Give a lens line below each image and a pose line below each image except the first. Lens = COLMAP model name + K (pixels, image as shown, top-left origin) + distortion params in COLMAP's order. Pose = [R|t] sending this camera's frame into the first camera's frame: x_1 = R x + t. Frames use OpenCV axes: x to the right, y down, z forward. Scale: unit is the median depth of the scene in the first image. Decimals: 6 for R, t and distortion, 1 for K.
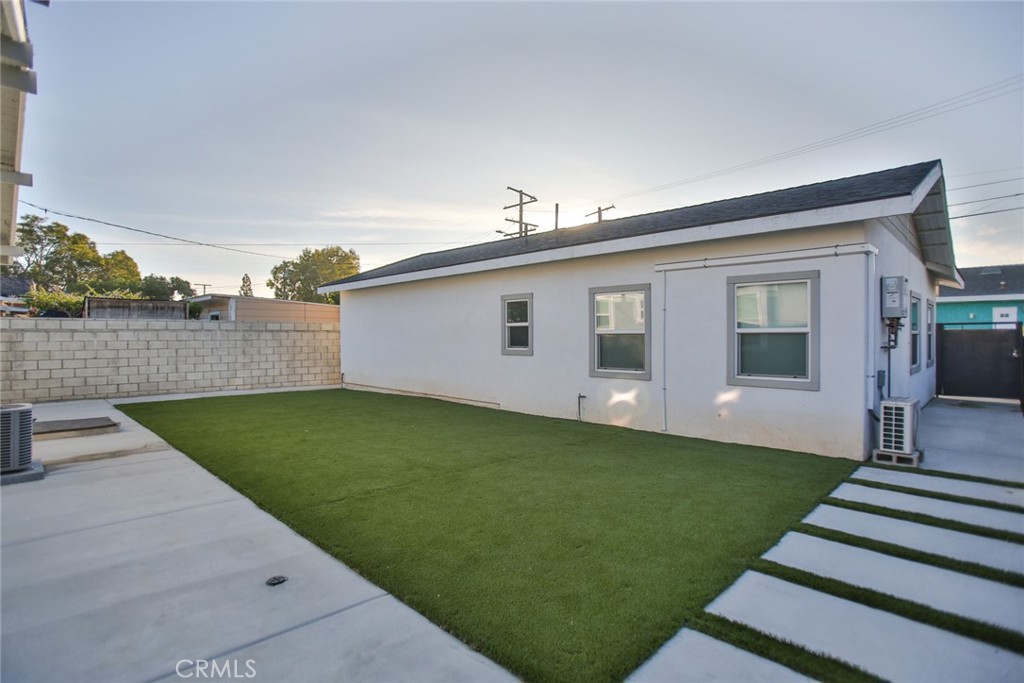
lens RADIAL K [[505.3, 0, 512.0], [0, 505.3, 341.5], [0, 0, 1]] dist [-0.001302, -0.000249]
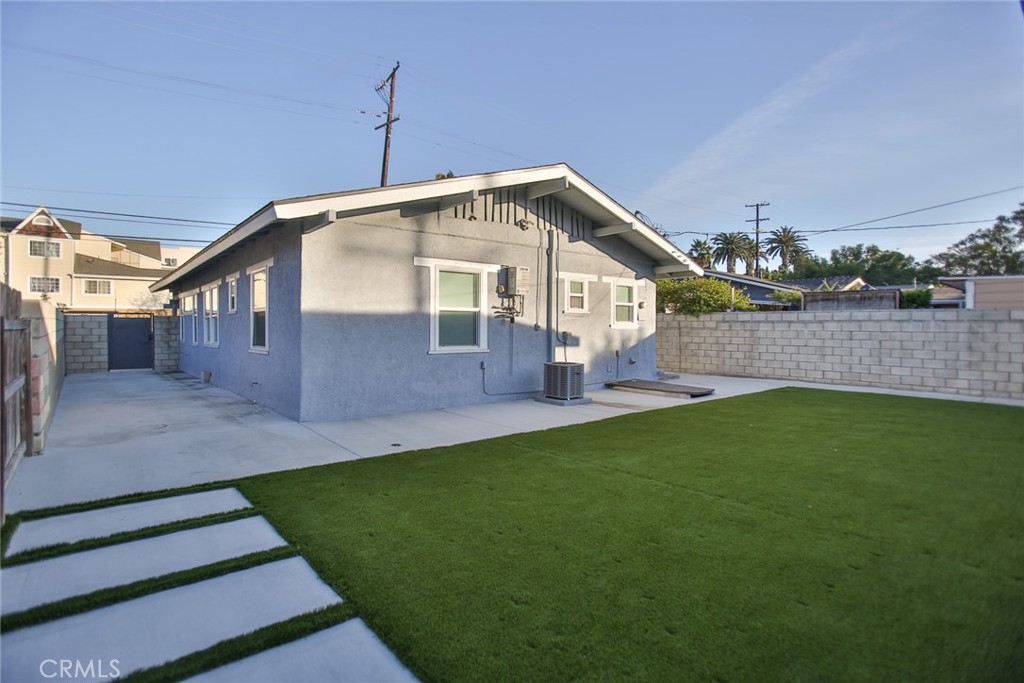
lens RADIAL K [[525.9, 0, 493.7], [0, 525.9, 337.0], [0, 0, 1]] dist [-0.047679, -0.000428]
pose [[-0.107460, 0.023998, -0.993920, 0.380280], [-0.014806, 0.999559, 0.025735, -0.005942], [0.994099, 0.017481, -0.107057, 0.390989]]
